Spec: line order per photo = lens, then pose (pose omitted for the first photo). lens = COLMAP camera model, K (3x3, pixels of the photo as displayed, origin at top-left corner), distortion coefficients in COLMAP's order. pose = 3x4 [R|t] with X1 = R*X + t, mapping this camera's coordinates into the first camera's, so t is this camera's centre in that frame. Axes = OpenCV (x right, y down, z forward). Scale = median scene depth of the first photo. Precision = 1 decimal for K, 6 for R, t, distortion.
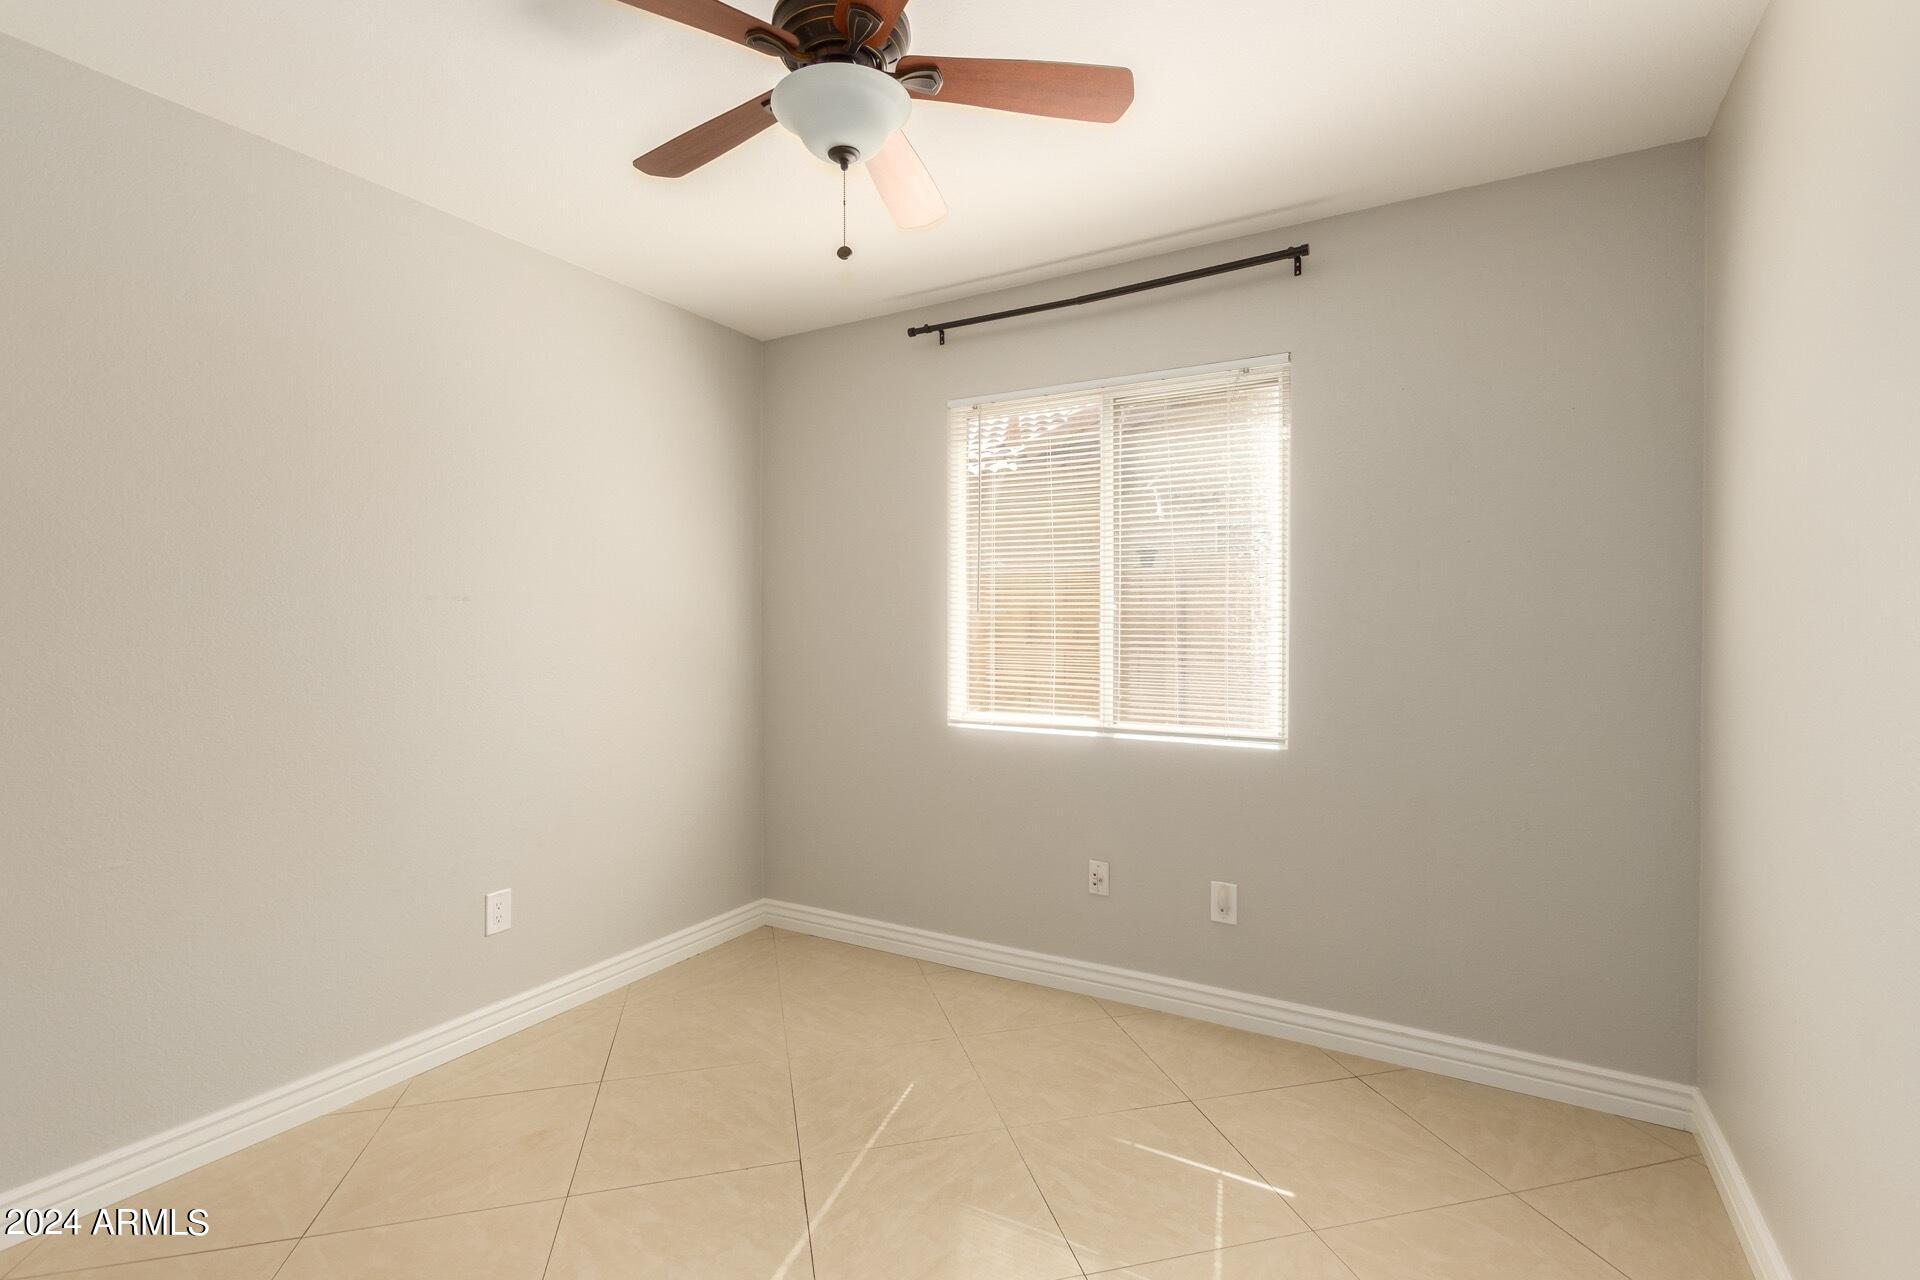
lens RADIAL K [[868.2, 0, 982.8], [0, 868.2, 638.7], [0, 0, 1]] dist [0.007413, -0.003704]
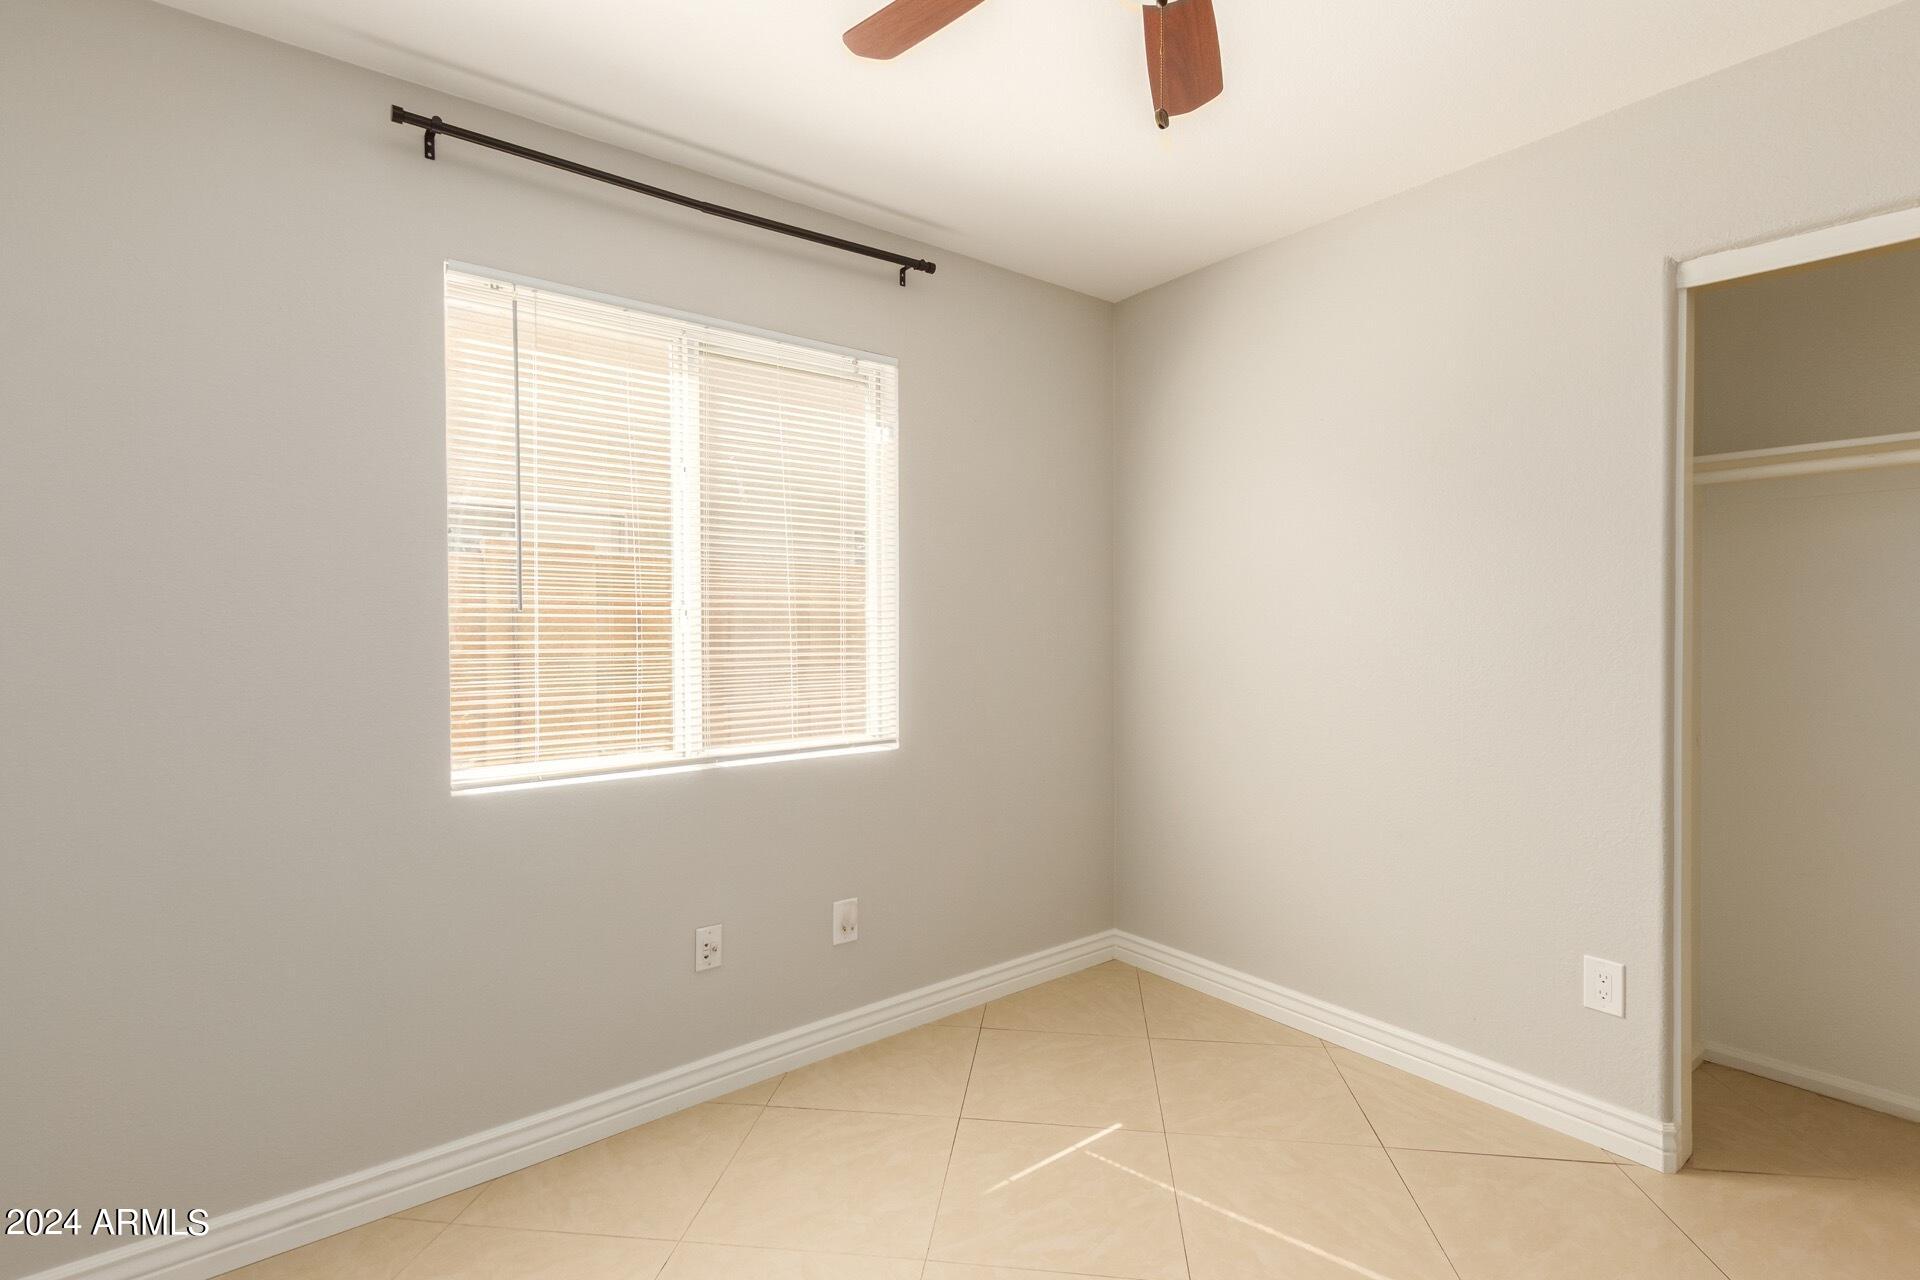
lens RADIAL K [[868.2, 0, 967.2], [0, 868.2, 641.2], [0, 0, 1]] dist [0.007413, -0.003704]
pose [[0.398240, -0.022421, 0.917007, -0.491288], [0.020738, 0.999666, 0.015437, -0.010800], [-0.917047, 0.012869, 0.398572, 0.466195]]
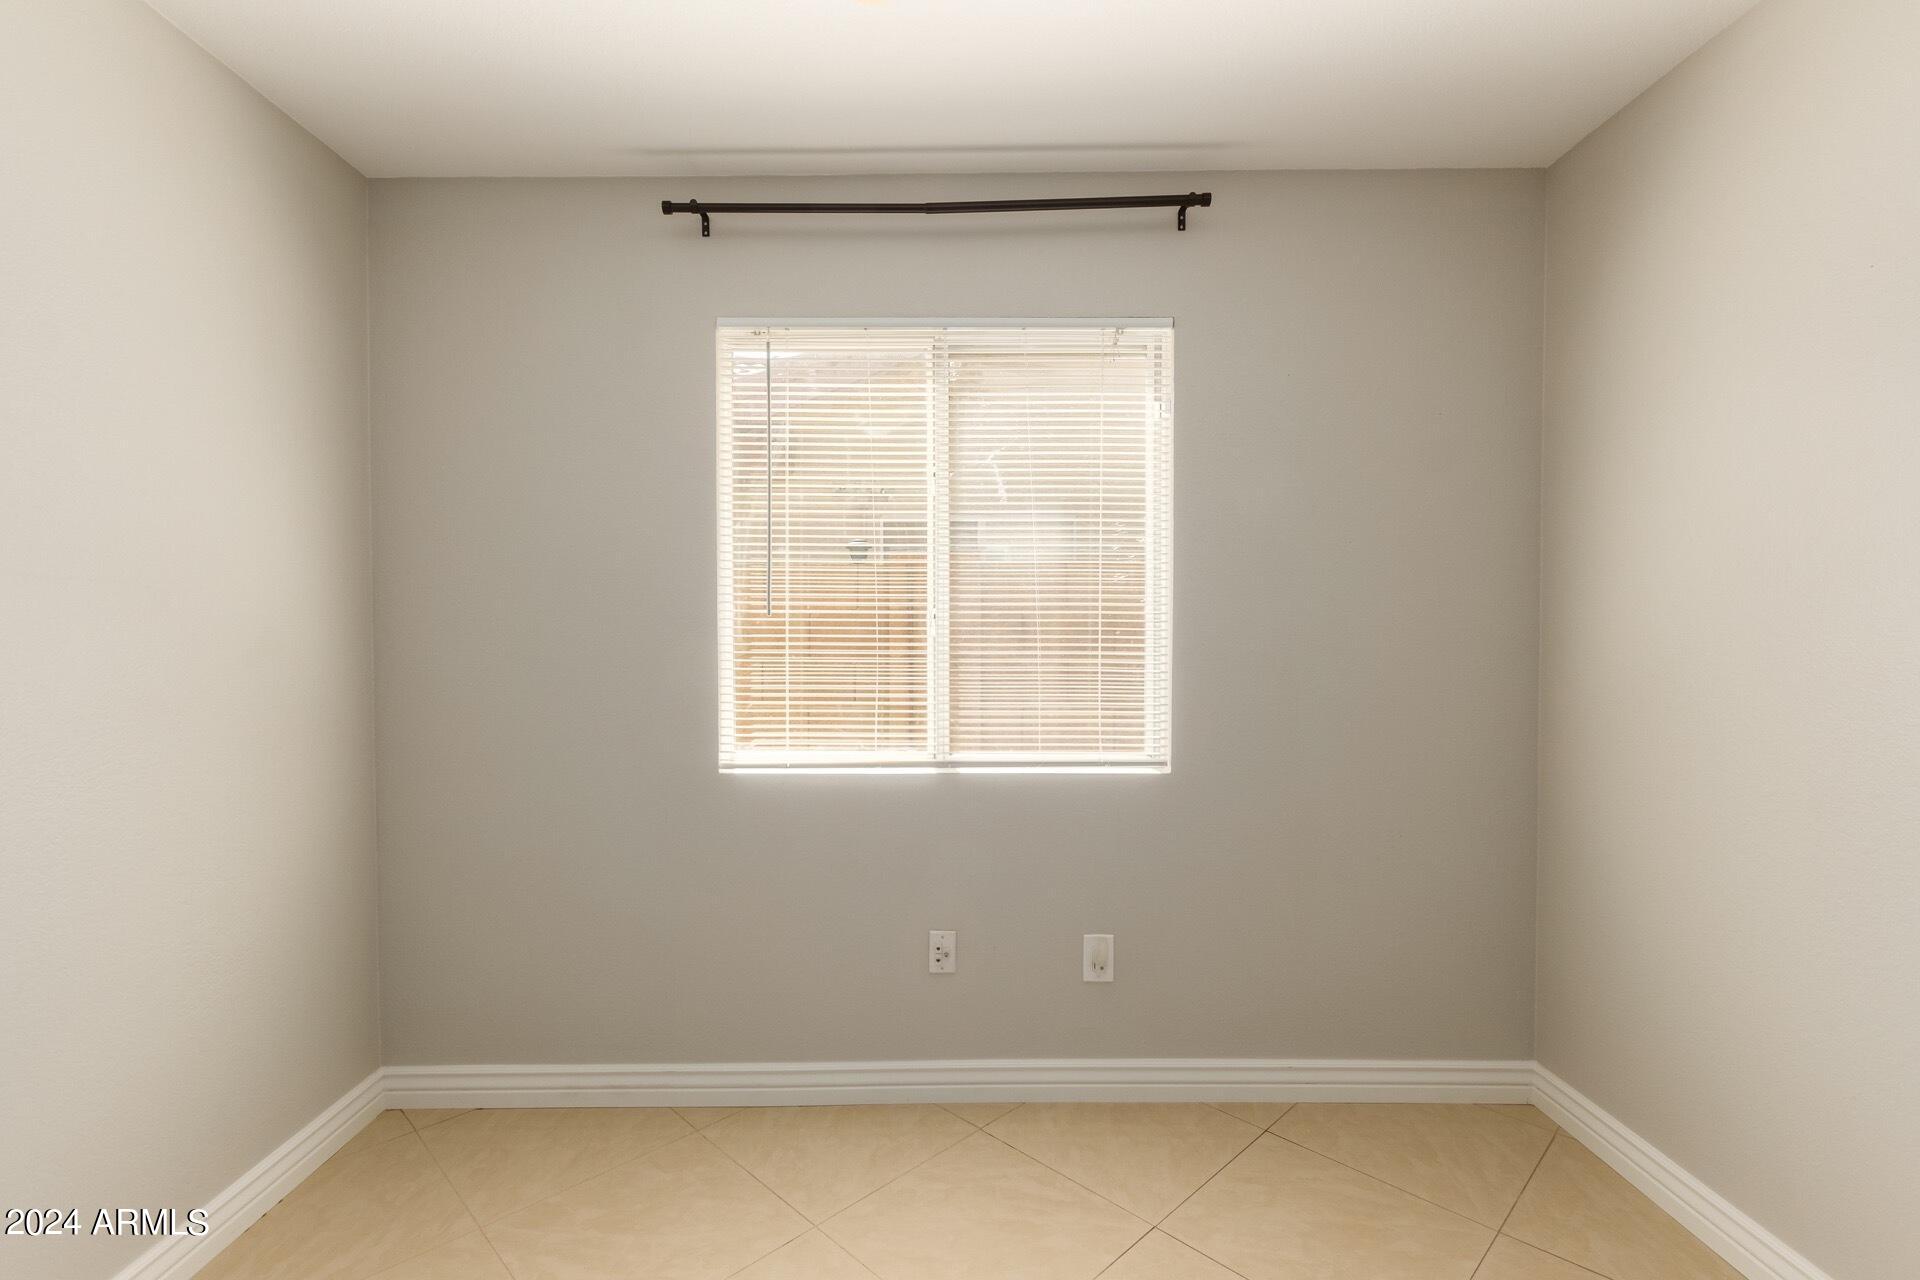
lens RADIAL K [[868.2, 0, 953.7], [0, 868.2, 639.5], [0, 0, 1]] dist [0.007413, -0.003704]
pose [[0.875193, -0.015447, 0.483528, -0.234732], [0.010594, 0.999862, 0.012767, -0.018478], [-0.483659, -0.006052, 0.875236, 0.305632]]
